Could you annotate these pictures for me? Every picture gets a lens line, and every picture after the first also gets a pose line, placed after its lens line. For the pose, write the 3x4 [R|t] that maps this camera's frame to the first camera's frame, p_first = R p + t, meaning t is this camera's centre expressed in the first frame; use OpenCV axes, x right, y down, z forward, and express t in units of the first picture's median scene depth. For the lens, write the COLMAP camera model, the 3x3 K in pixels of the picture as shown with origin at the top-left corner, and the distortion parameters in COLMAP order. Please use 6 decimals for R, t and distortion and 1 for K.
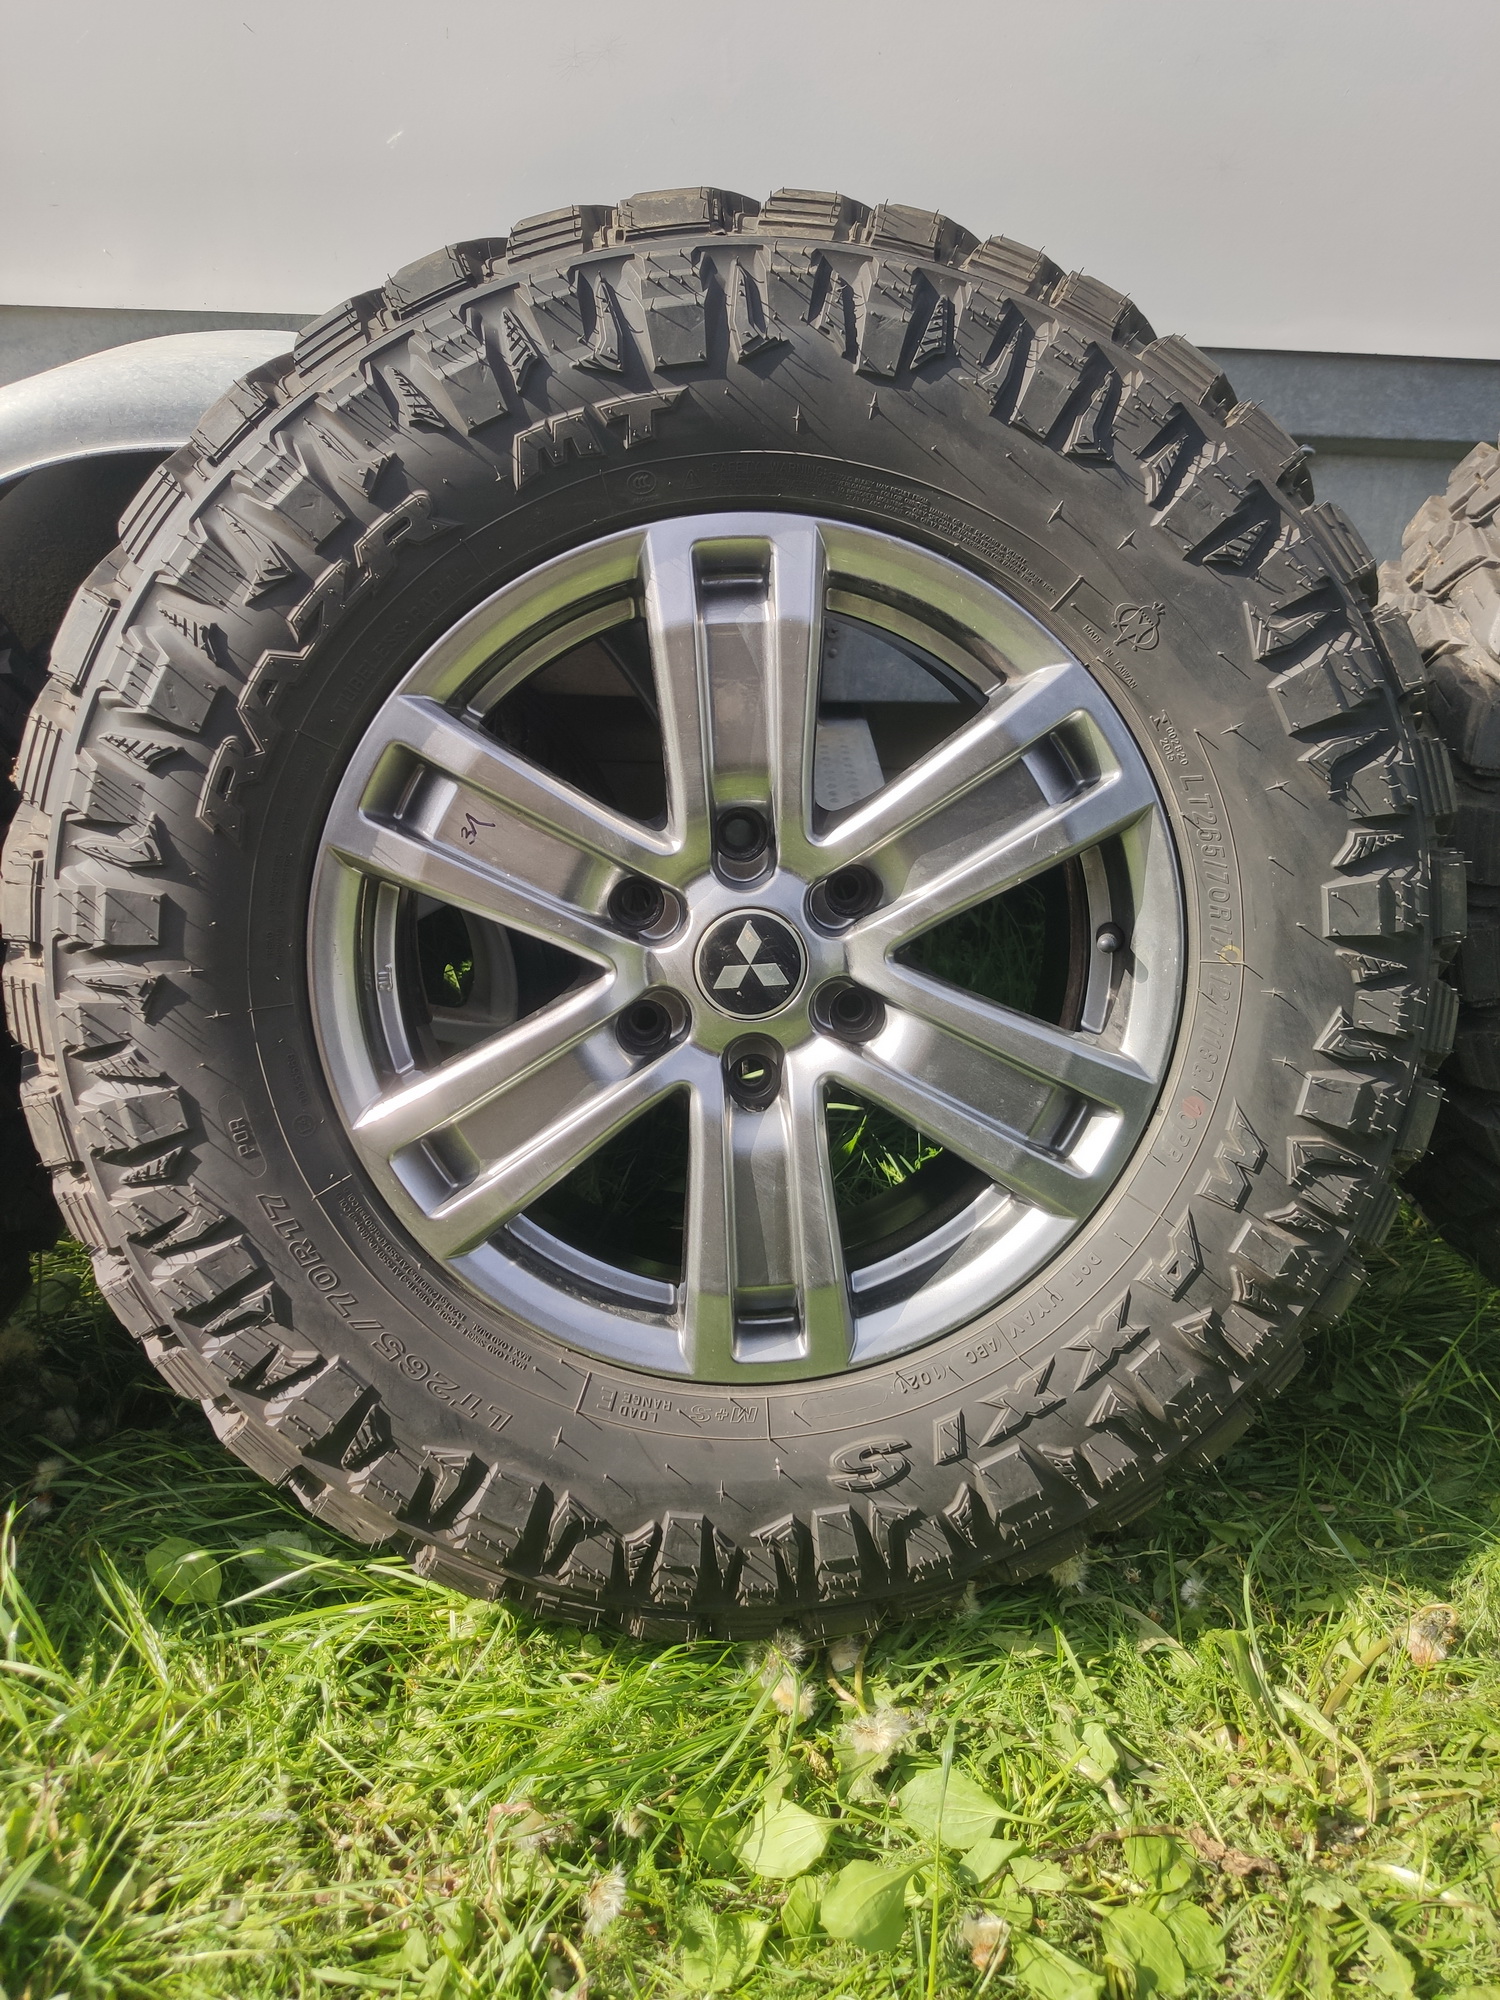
lens RADIAL K [[1515.6, 0, 709.1], [0, 1515.6, 1057.3], [0, 0, 1]] dist [0.006903, -0.011544]
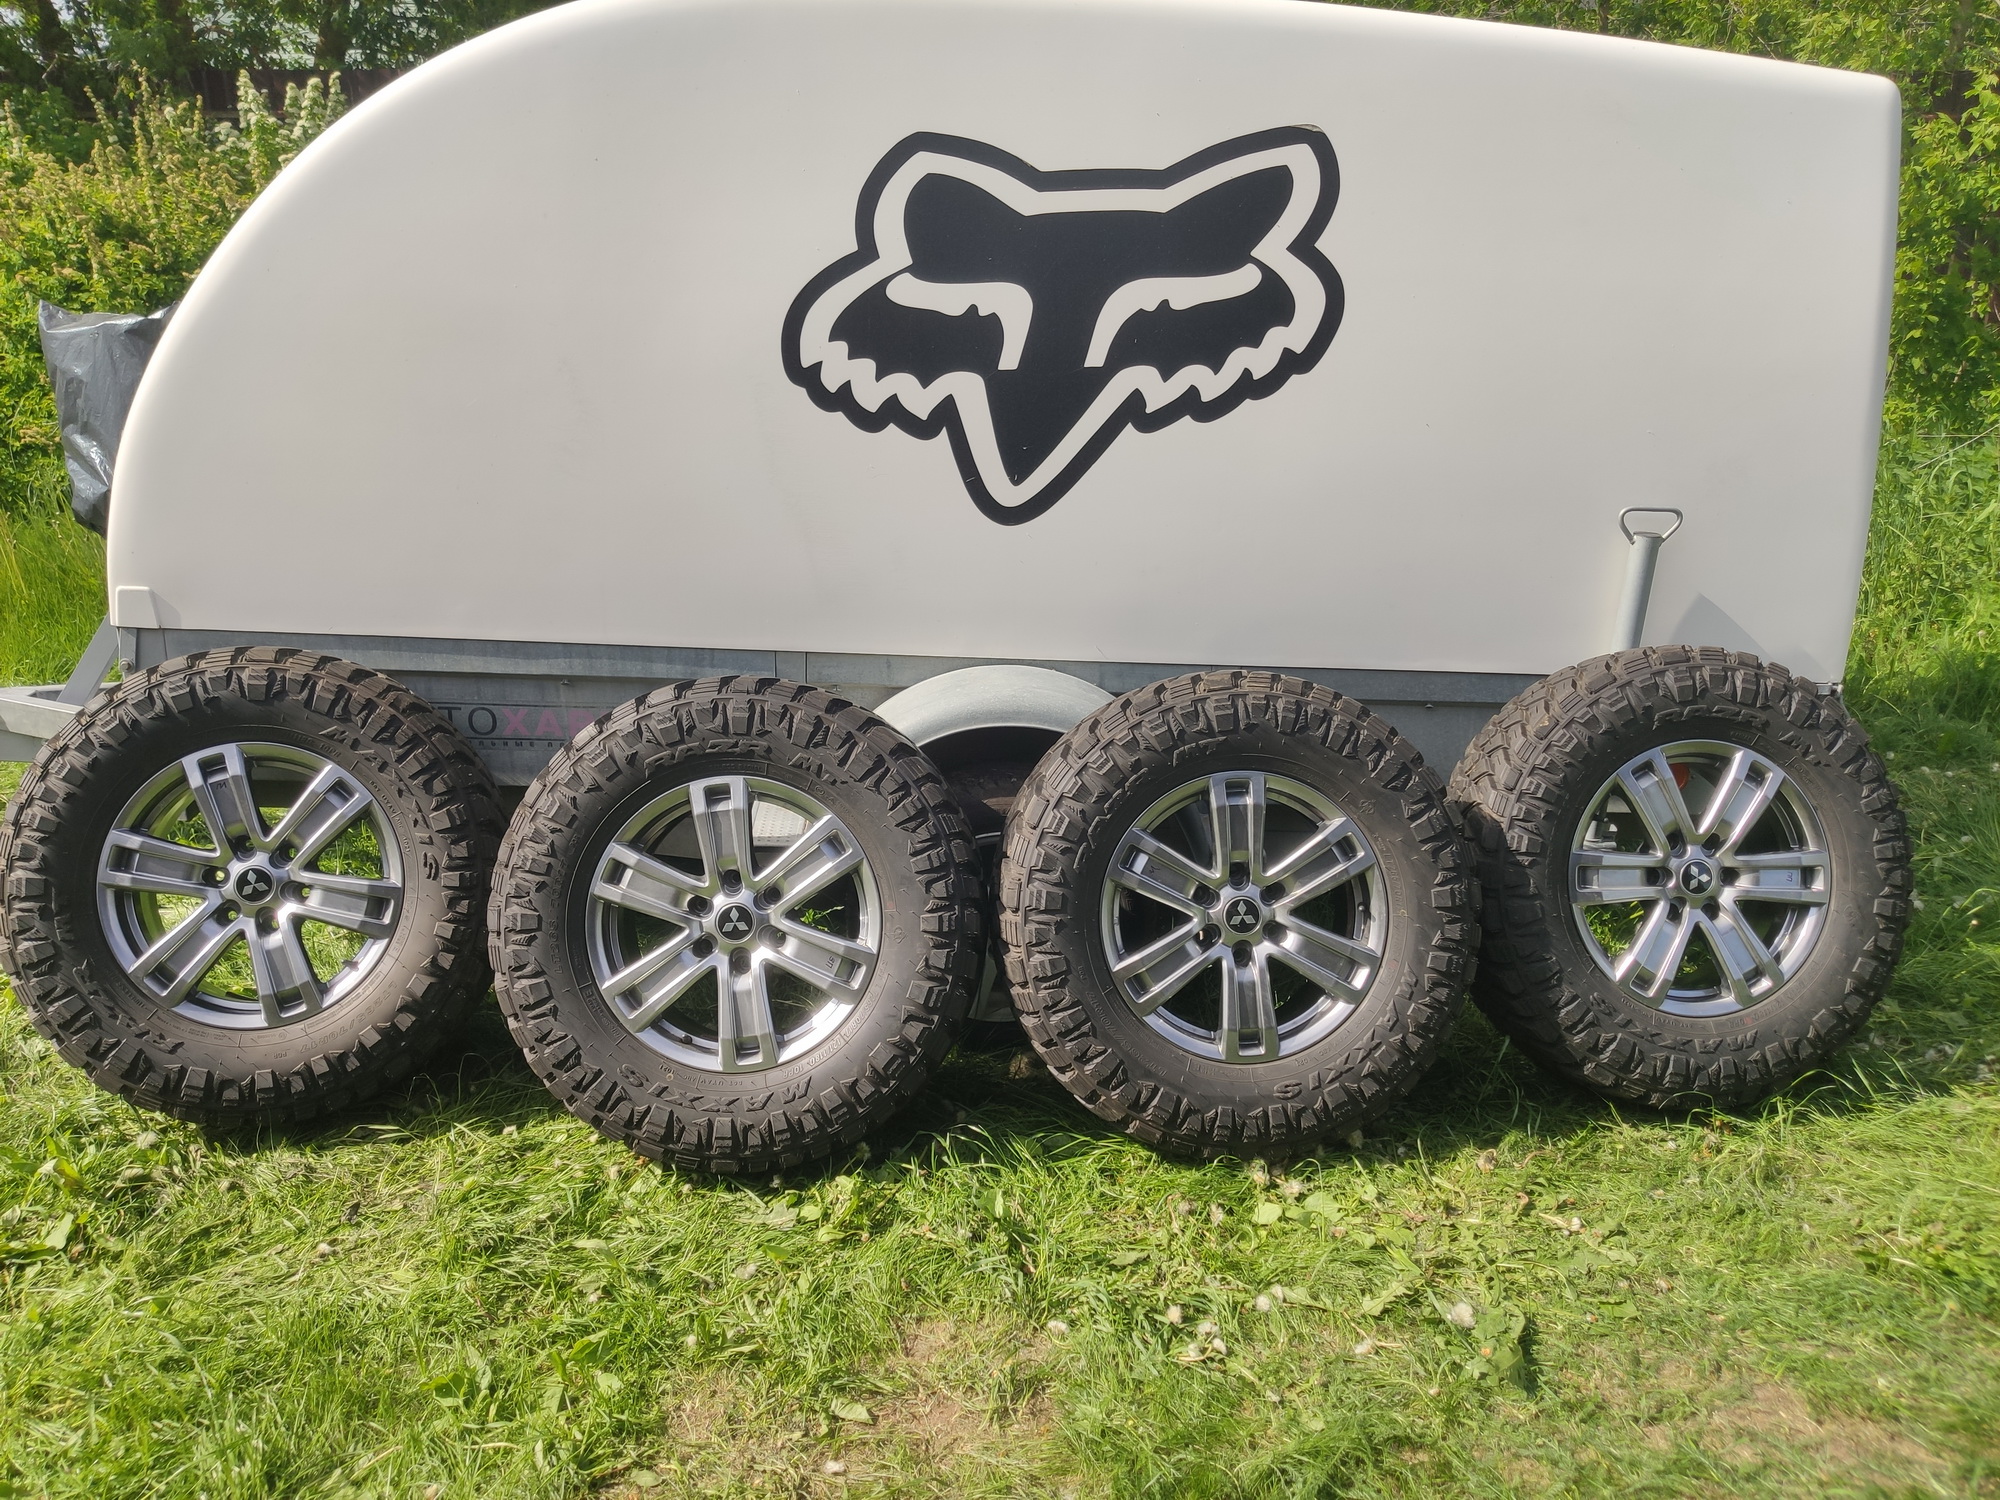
lens RADIAL K [[1515.6, 0, 994.5], [0, 1515.6, 754.4], [0, 0, 1]] dist [0.006903, -0.011544]
pose [[0.999149, 0.005834, 0.040840, -0.577594], [0.001134, 0.985691, -0.168557, 0.125764], [-0.041239, 0.168460, 0.984846, -1.939822]]
